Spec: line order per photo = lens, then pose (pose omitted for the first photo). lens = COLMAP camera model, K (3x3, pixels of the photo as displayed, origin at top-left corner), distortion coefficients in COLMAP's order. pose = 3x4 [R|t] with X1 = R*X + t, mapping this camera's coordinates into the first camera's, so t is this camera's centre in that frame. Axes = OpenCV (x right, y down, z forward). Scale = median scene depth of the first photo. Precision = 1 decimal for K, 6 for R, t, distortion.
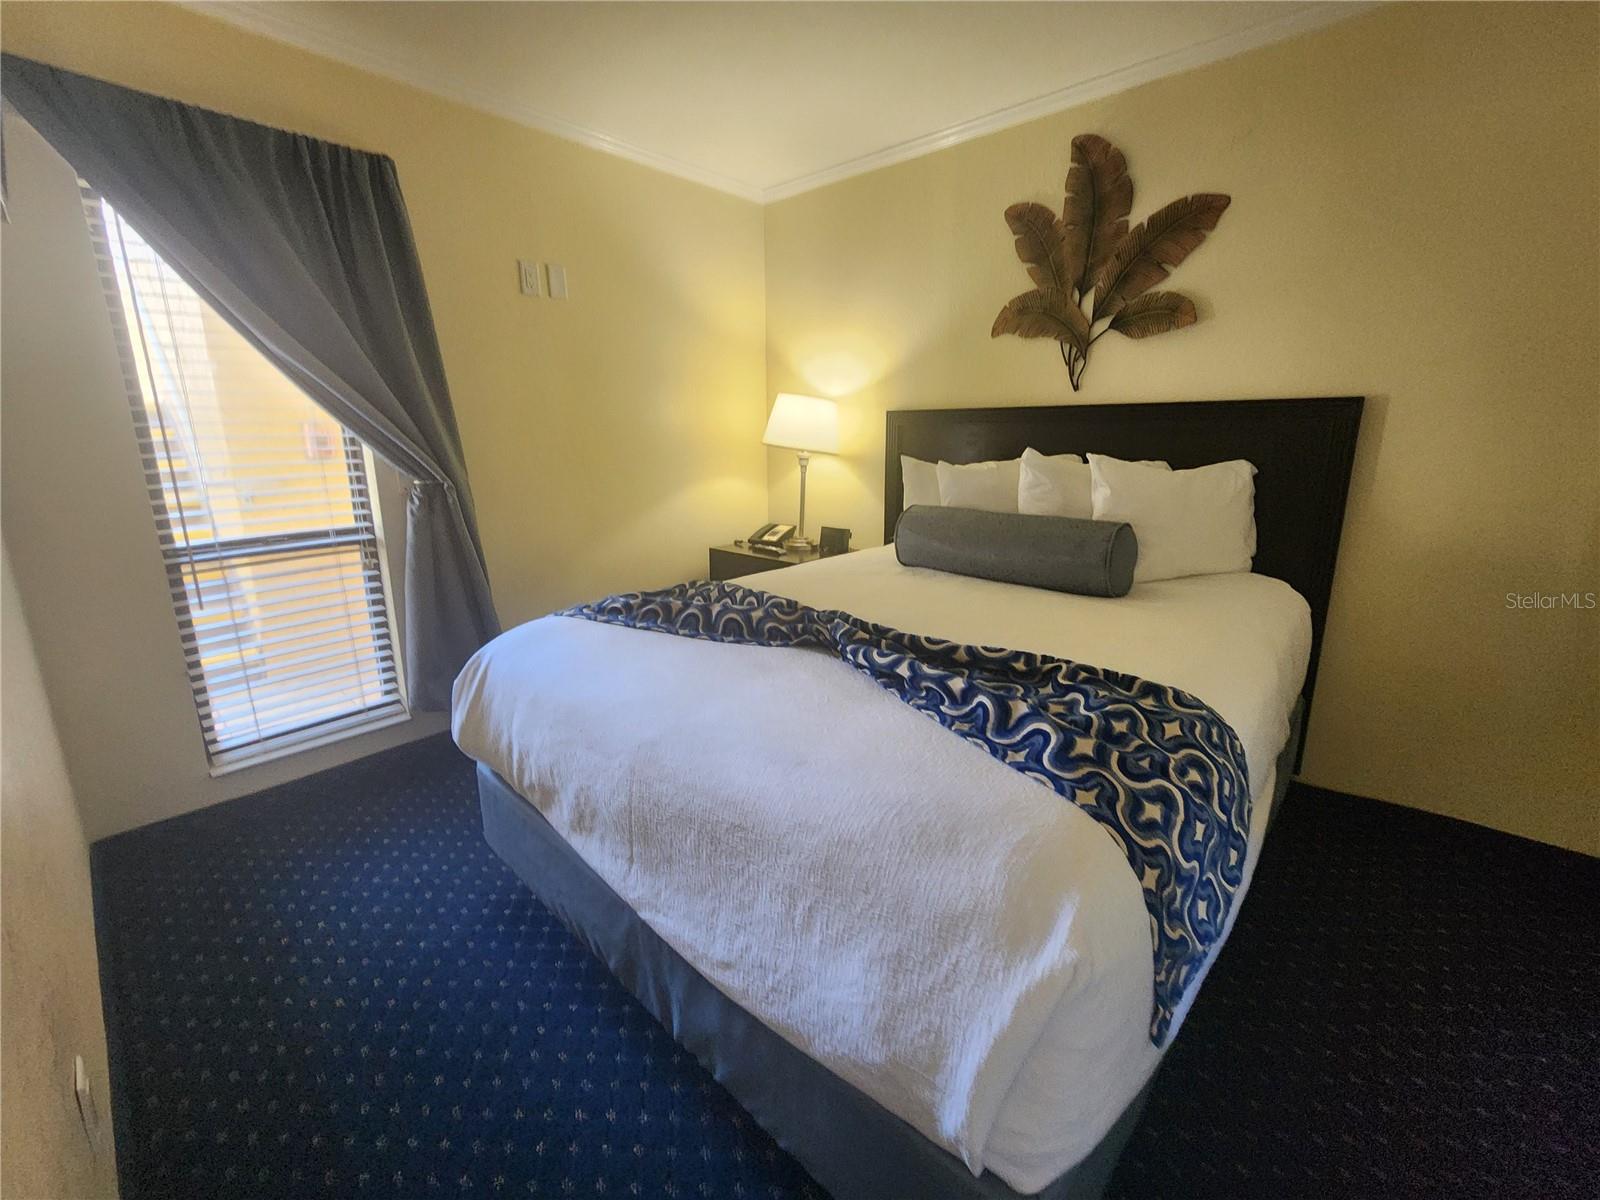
lens RADIAL K [[657.5, 0, 795.5], [0, 657.5, 584.3], [0, 0, 1]] dist [-0.000709, 0.000418]
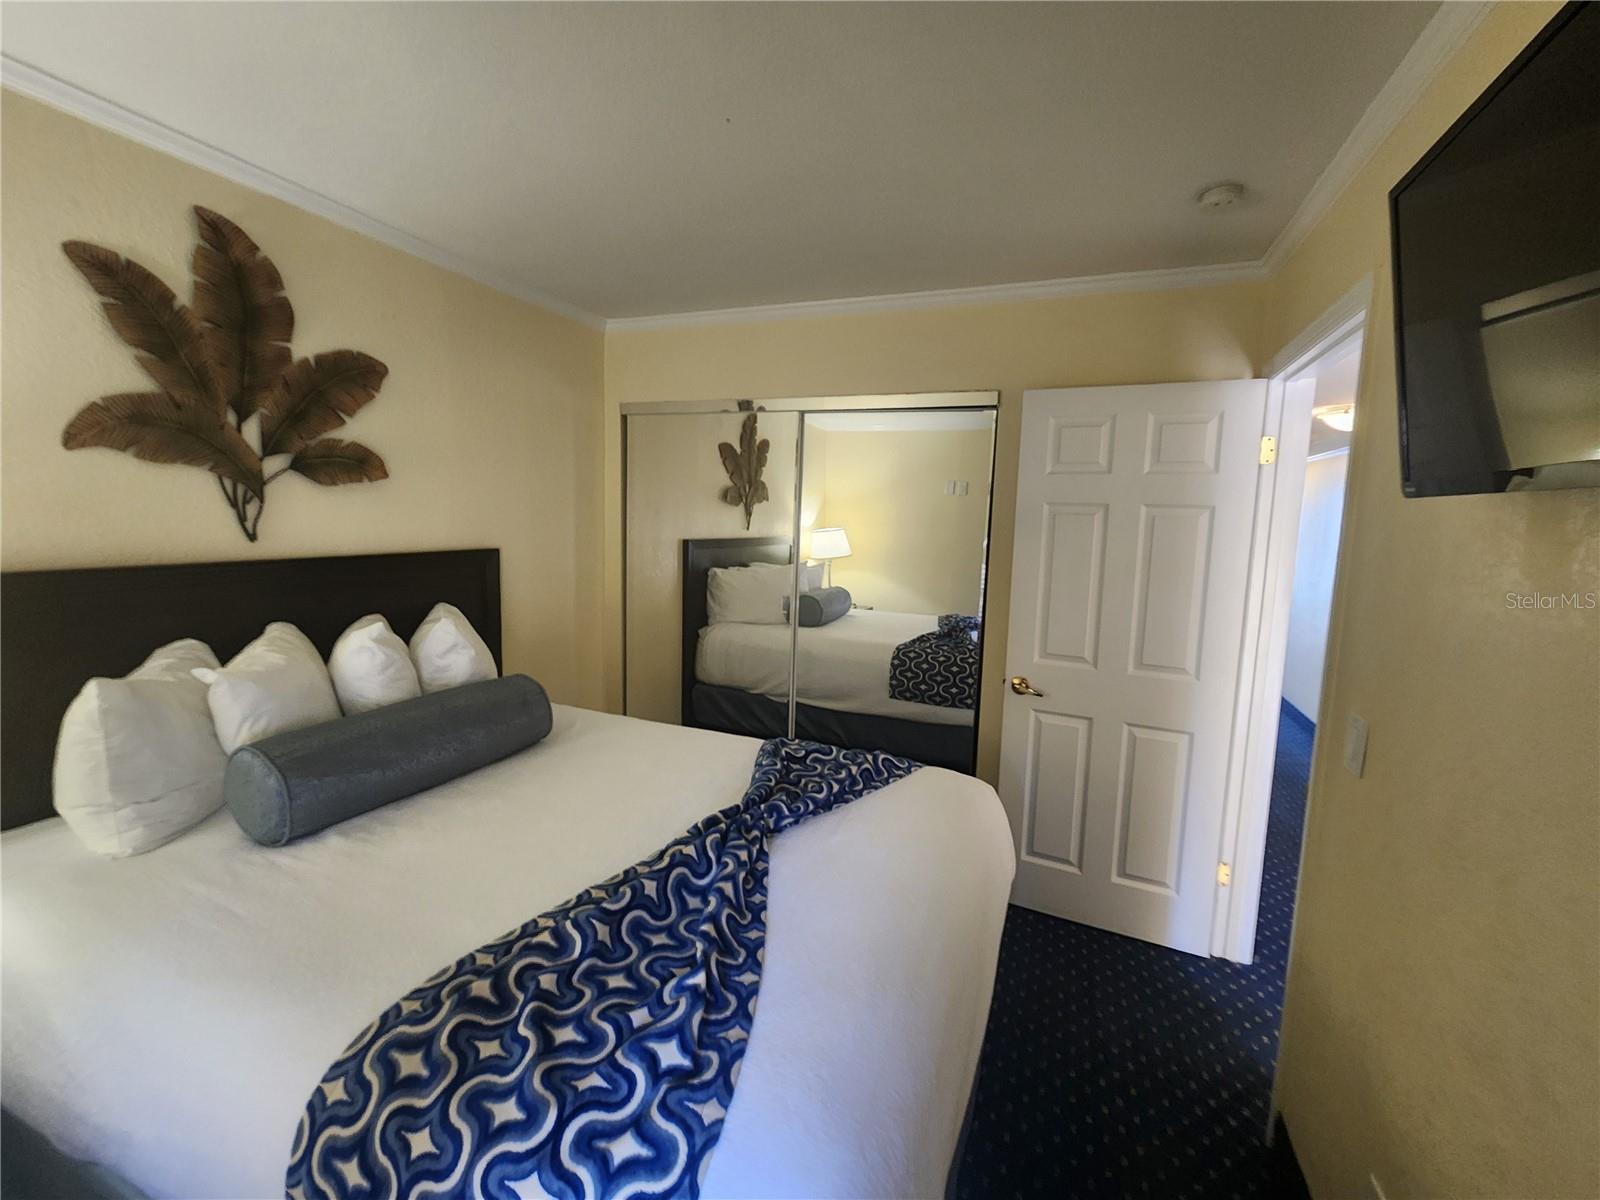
lens RADIAL K [[698.3, 0, 800.0], [0, 698.3, 600.0], [0, 0, 1]] dist [-0.001731, -0.000280]
pose [[-0.364996, -0.132597, 0.921518, -0.587256], [0.177820, 0.961655, 0.208804, -0.301038], [-0.913870, 0.240077, -0.327422, 0.743681]]
